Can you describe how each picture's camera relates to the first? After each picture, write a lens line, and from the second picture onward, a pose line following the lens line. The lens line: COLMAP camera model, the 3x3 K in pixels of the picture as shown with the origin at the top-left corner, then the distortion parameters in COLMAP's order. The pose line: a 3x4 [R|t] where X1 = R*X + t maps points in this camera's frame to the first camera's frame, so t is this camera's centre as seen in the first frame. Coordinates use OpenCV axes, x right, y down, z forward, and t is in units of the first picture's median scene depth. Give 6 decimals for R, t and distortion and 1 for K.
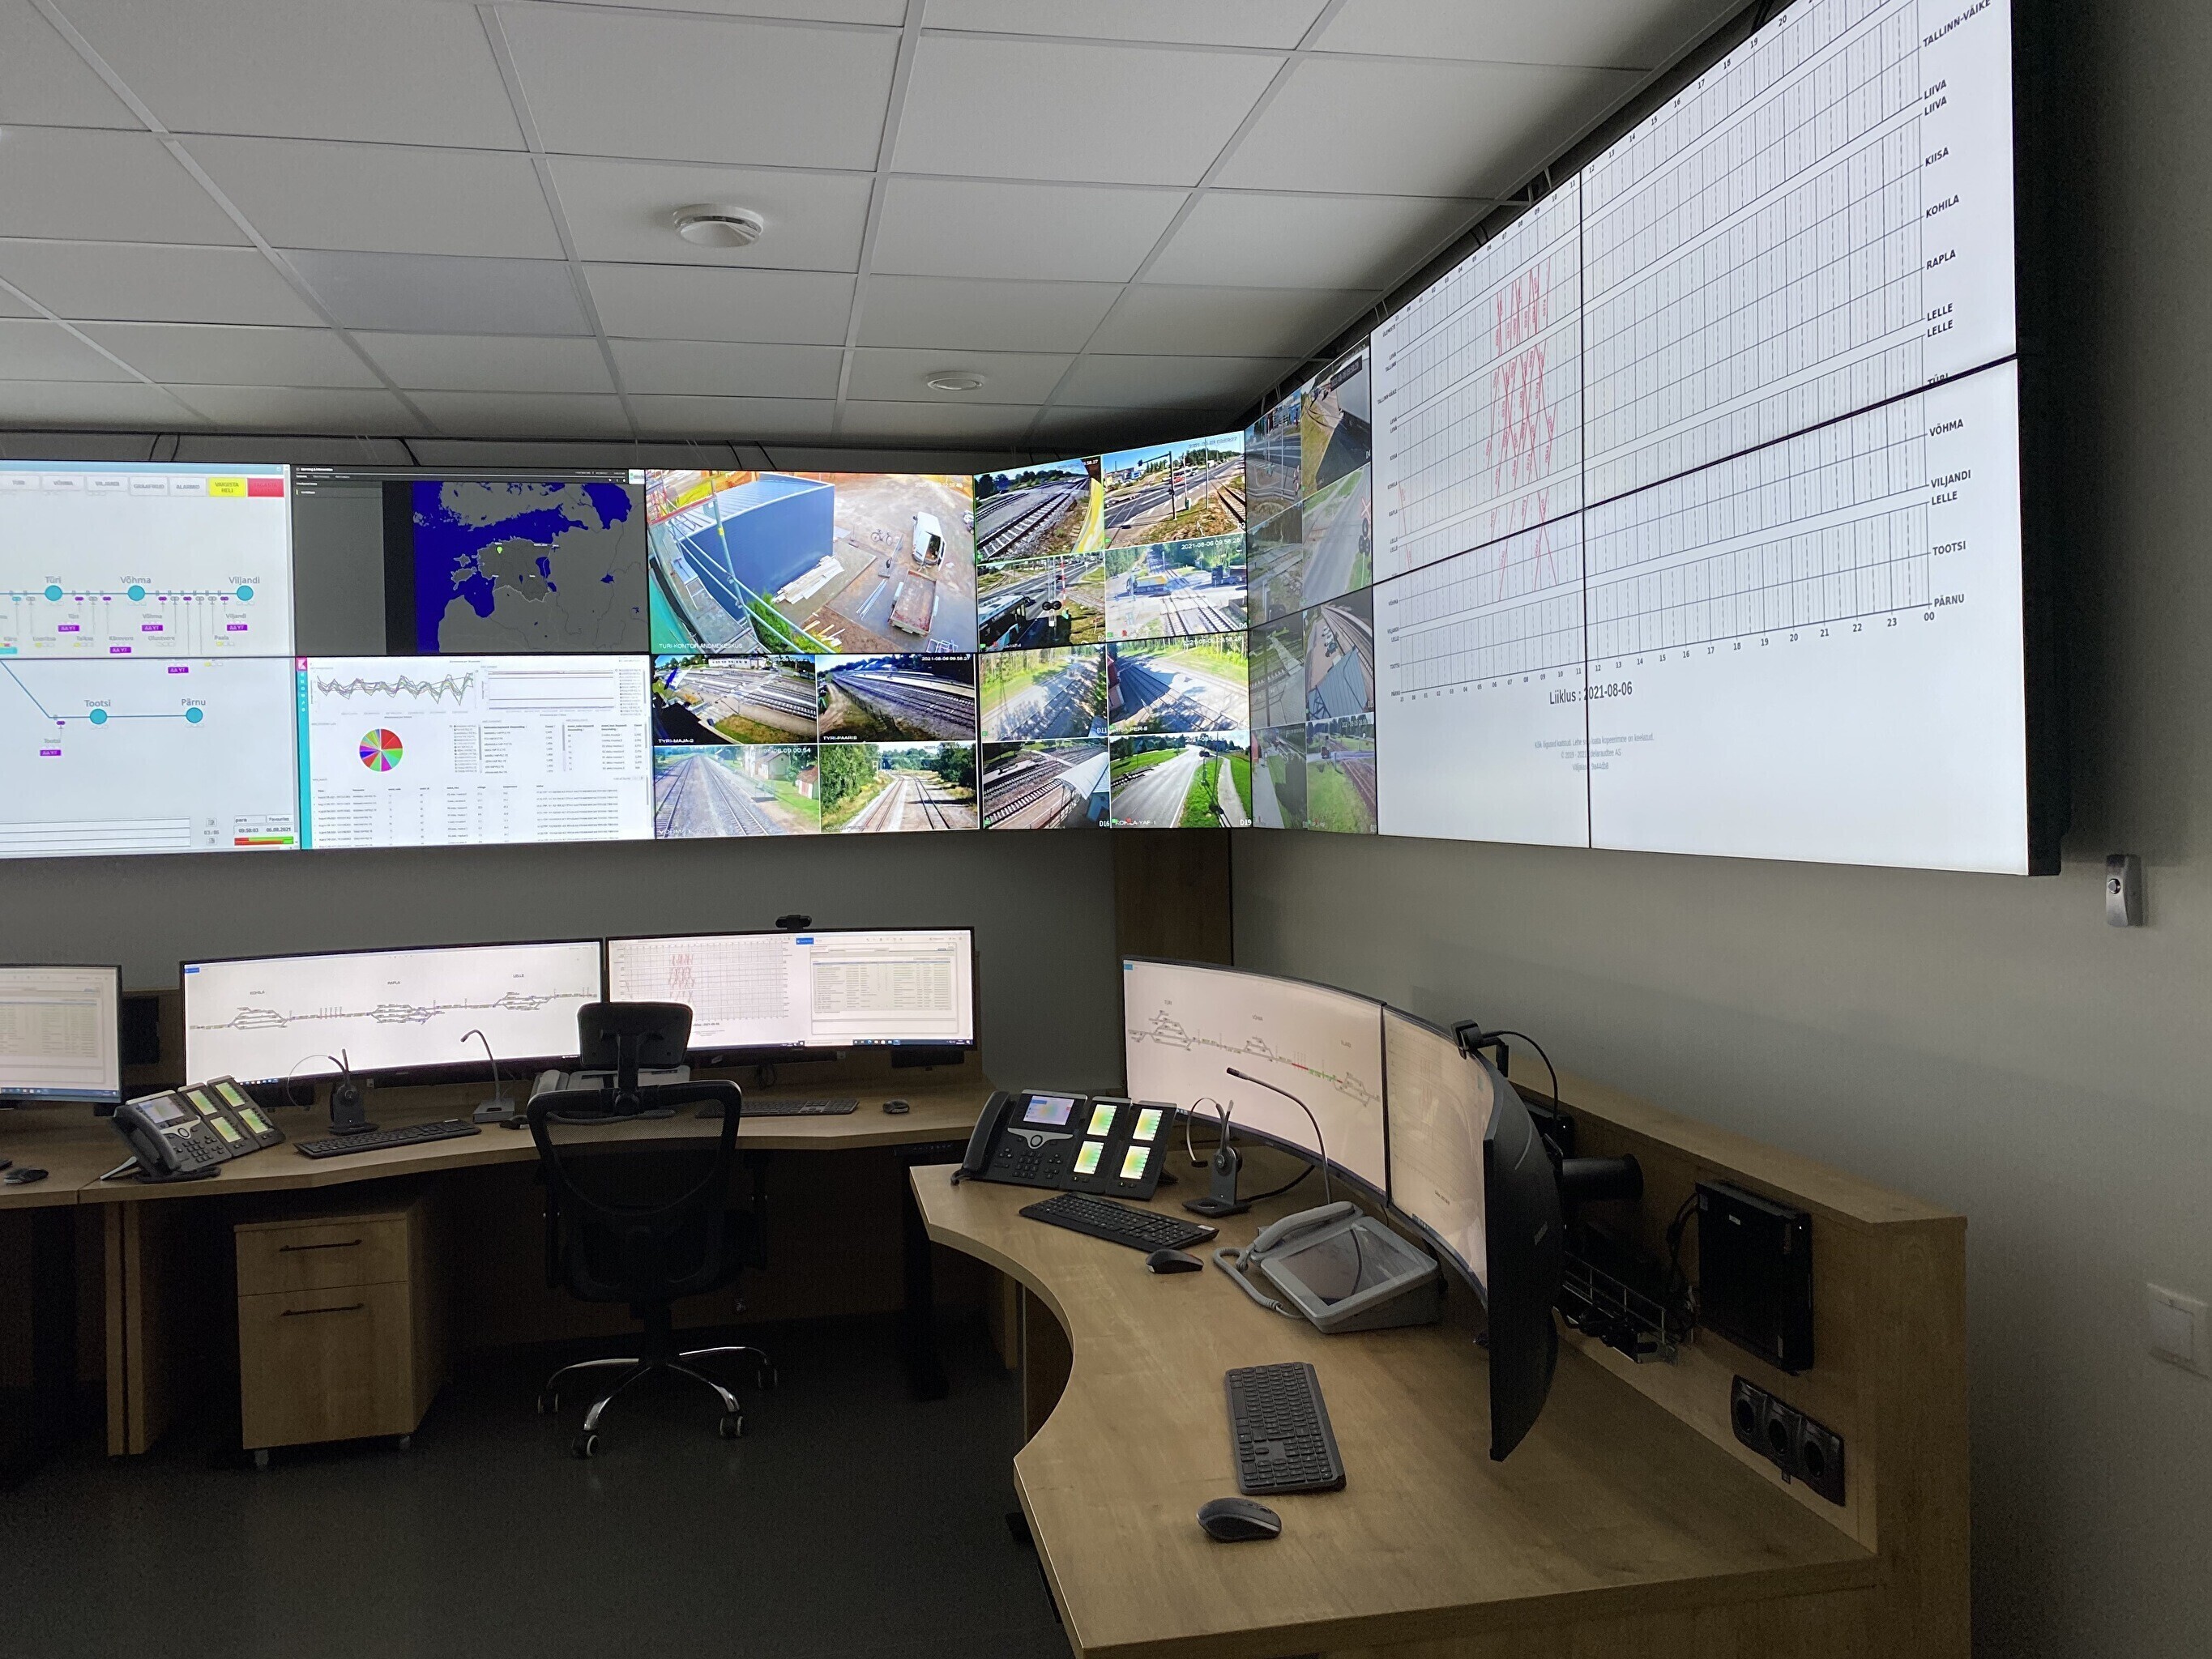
lens RADIAL K [[1686.0, 0, 1113.7], [0, 1686.0, 798.8], [0, 0, 1]] dist [0.120953, -0.216675]
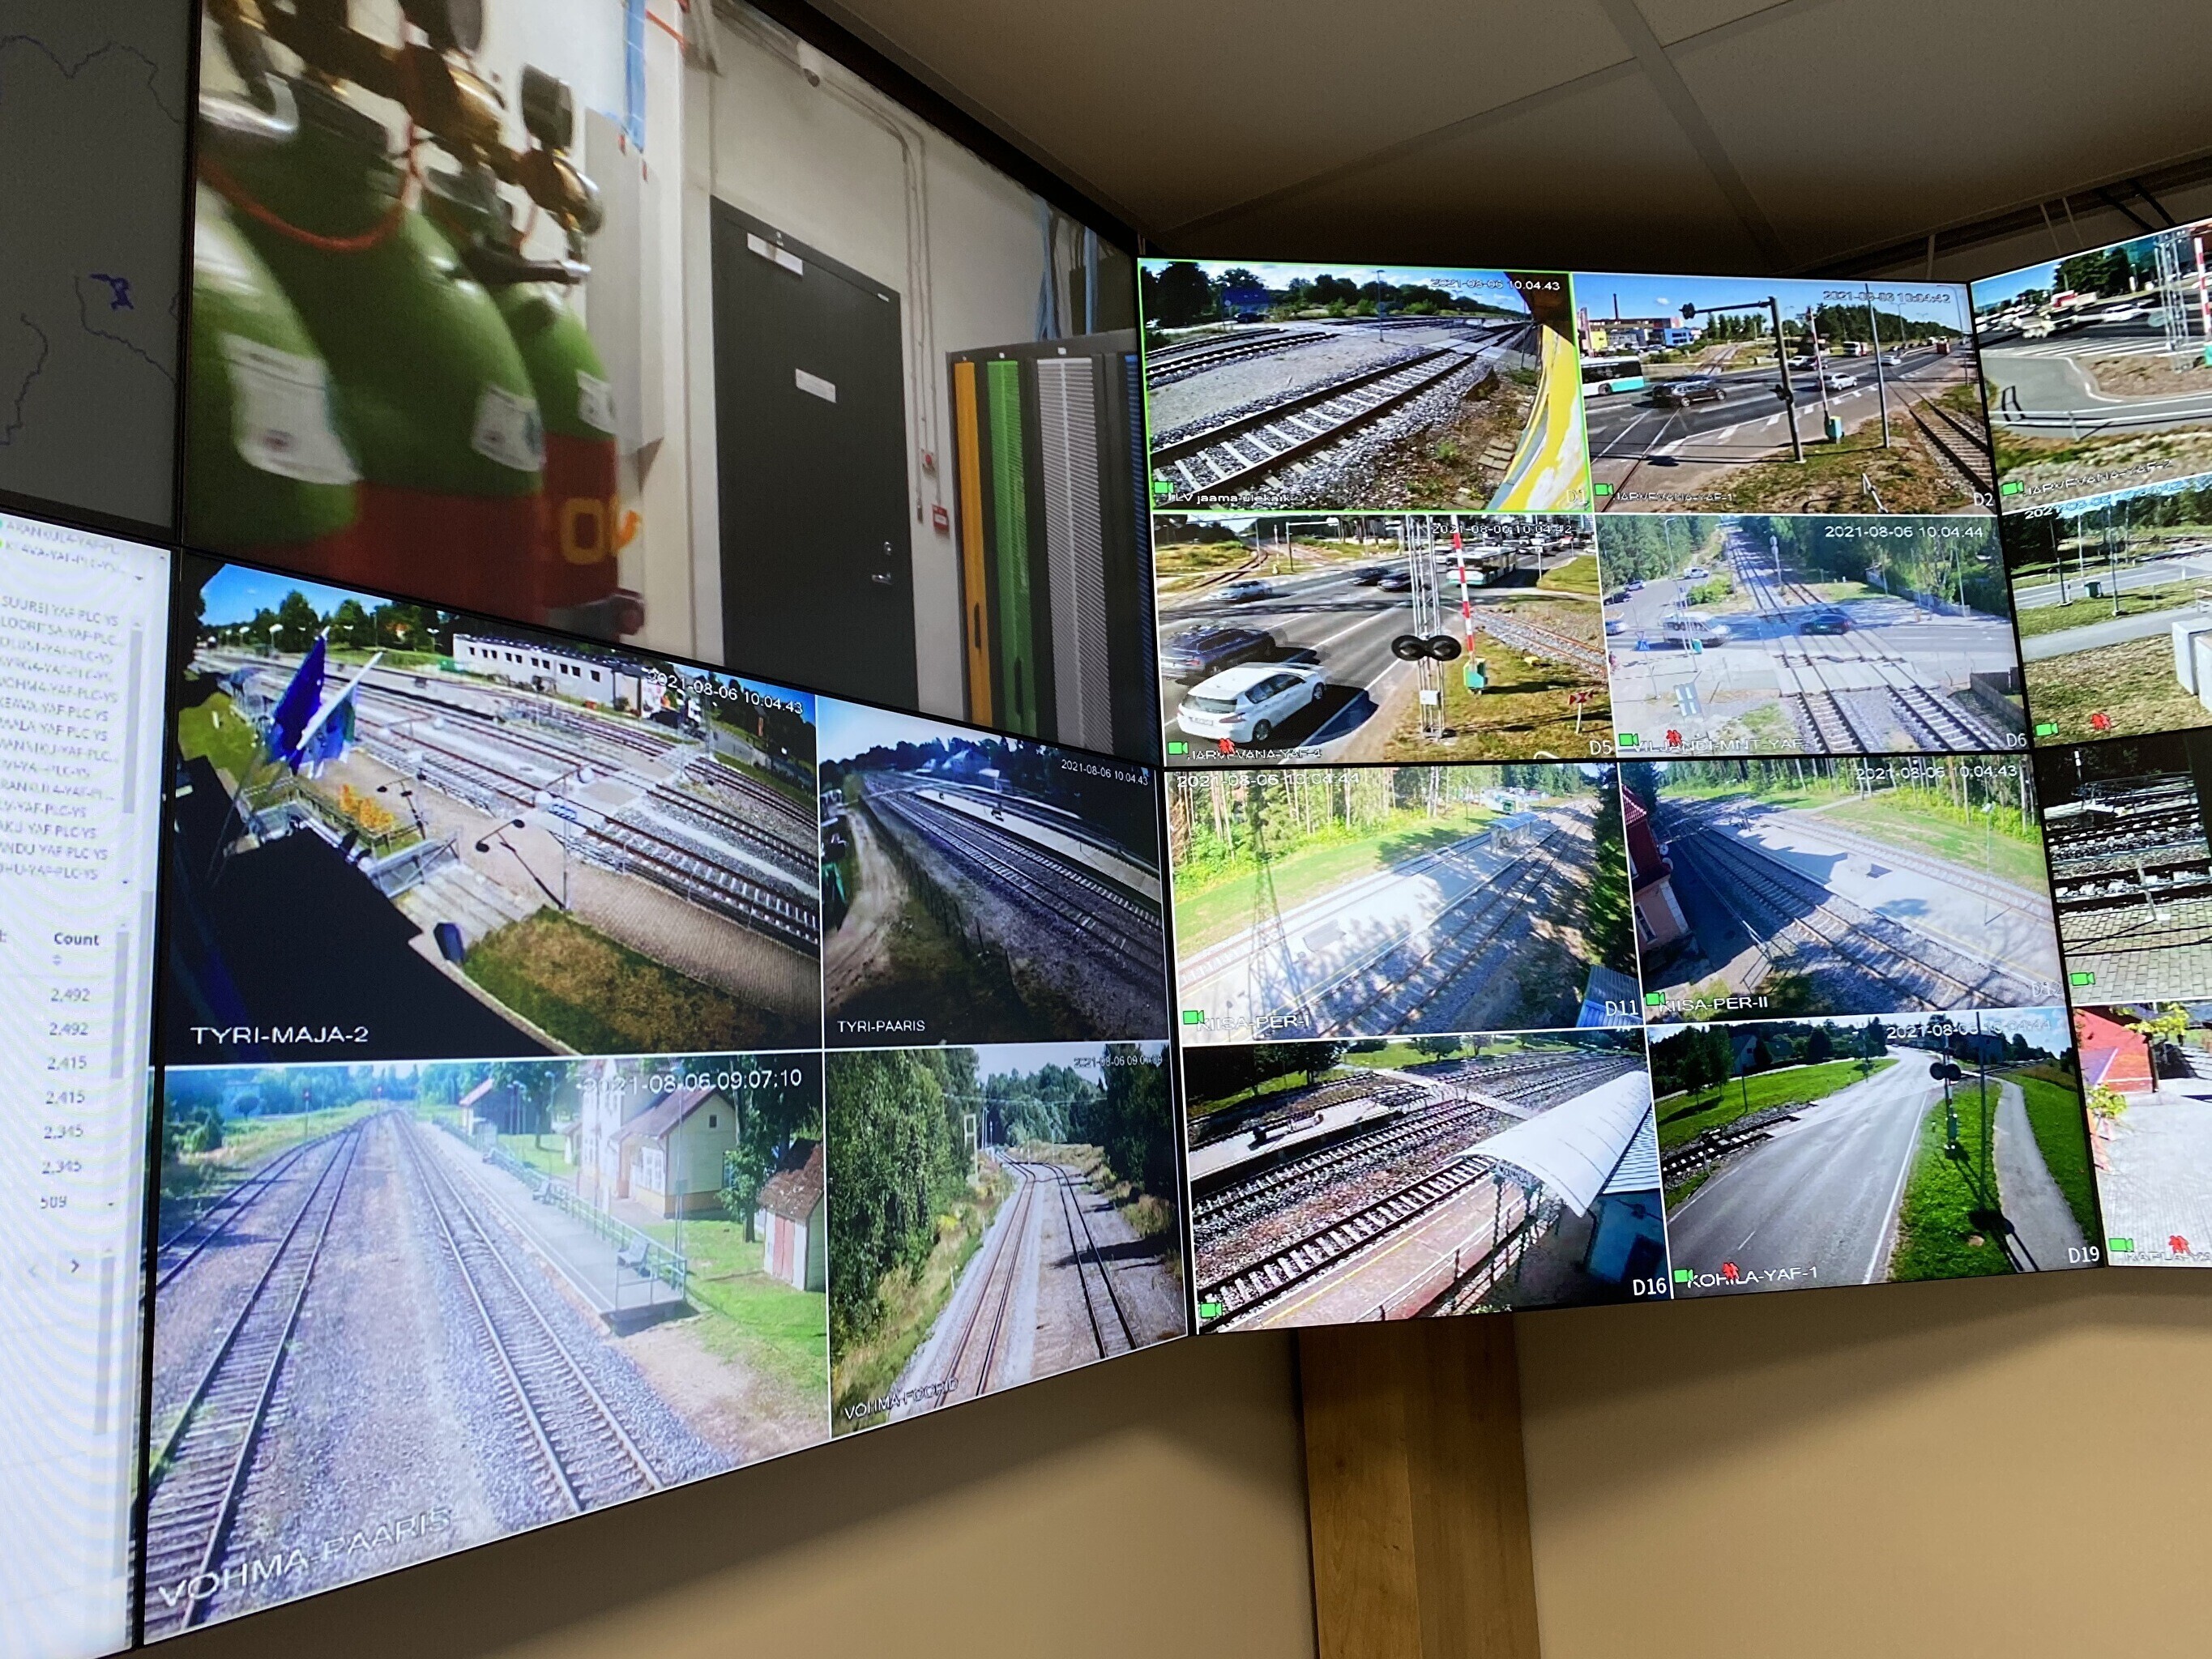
lens RADIAL K [[1688.3, 0, 1110.2], [0, 1688.3, 798.3], [0, 0, 1]] dist [0.061512, -0.103246]
pose [[0.711079, 0.102464, 0.695606, -0.334360], [0.036933, 0.982515, -0.182481, -0.023390], [-0.702141, 0.155449, 0.694862, 0.837090]]
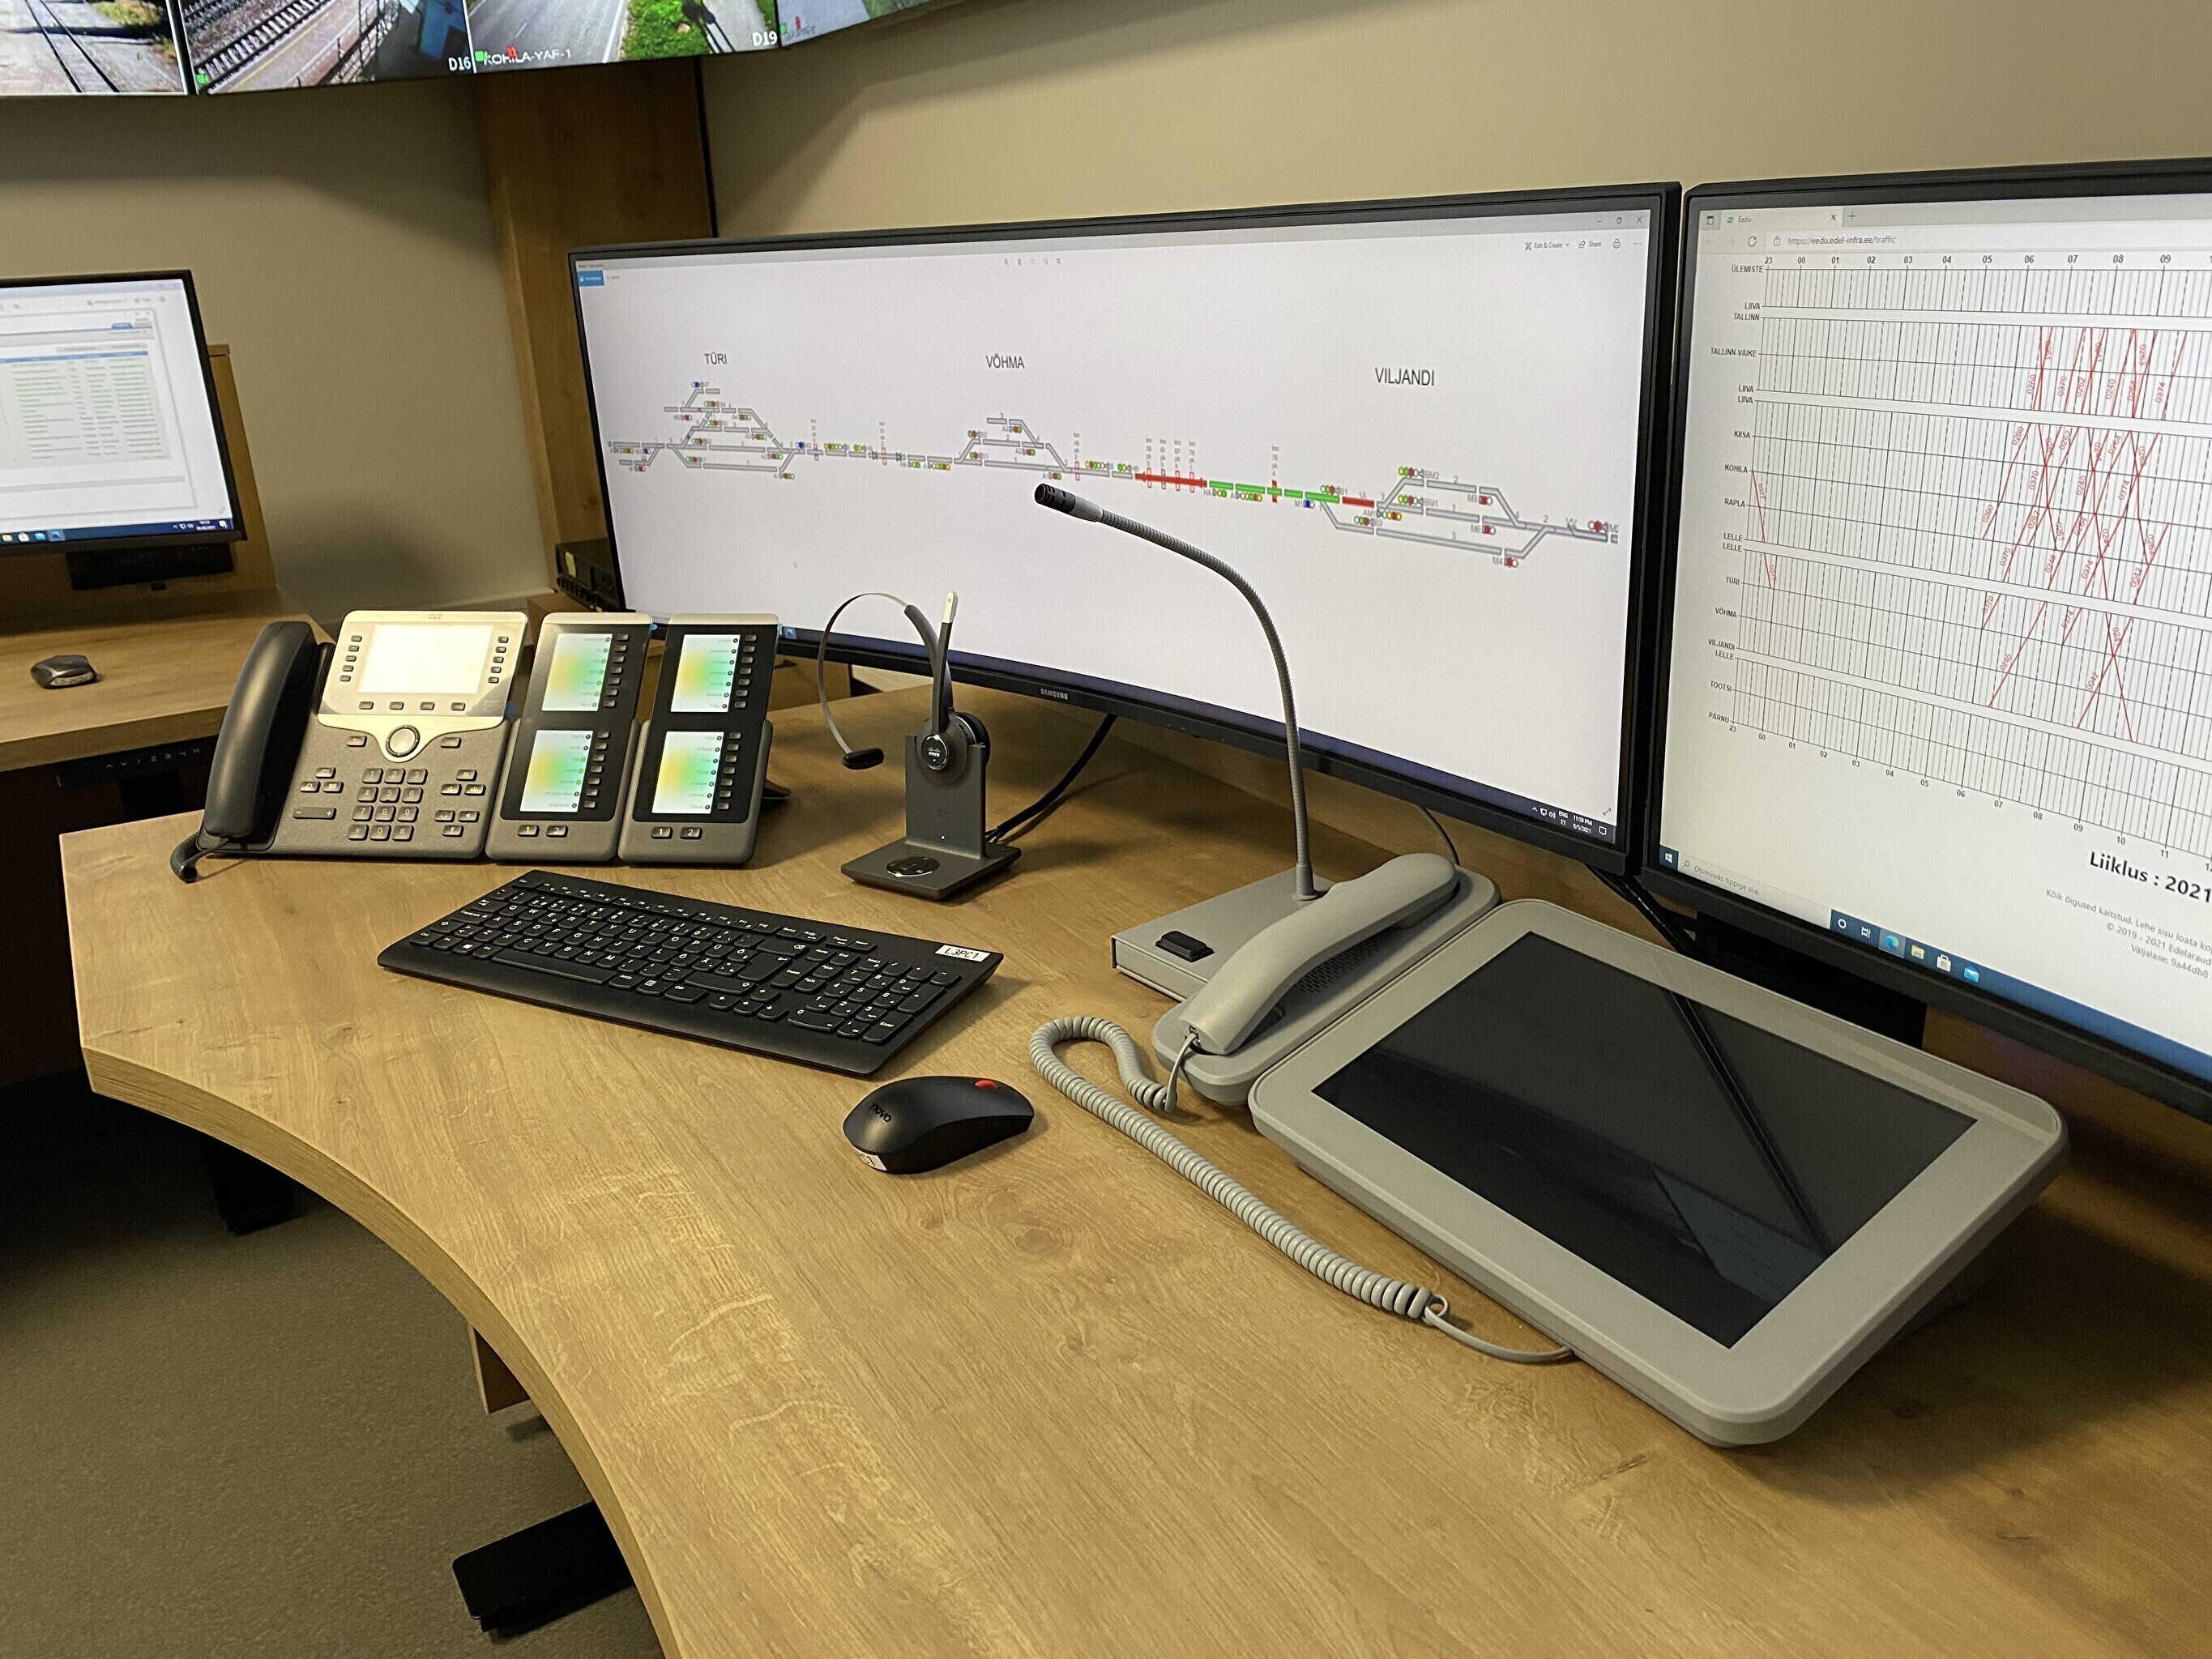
lens RADIAL K [[1704.8, 0, 1110.1], [0, 1704.8, 802.7], [0, 0, 1]] dist [0.009193, -0.009536]
pose [[0.937633, -0.127492, 0.323405, -0.016432], [0.024988, 0.952632, 0.303097, 0.074991], [-0.346728, -0.276113, 0.896405, 0.436230]]
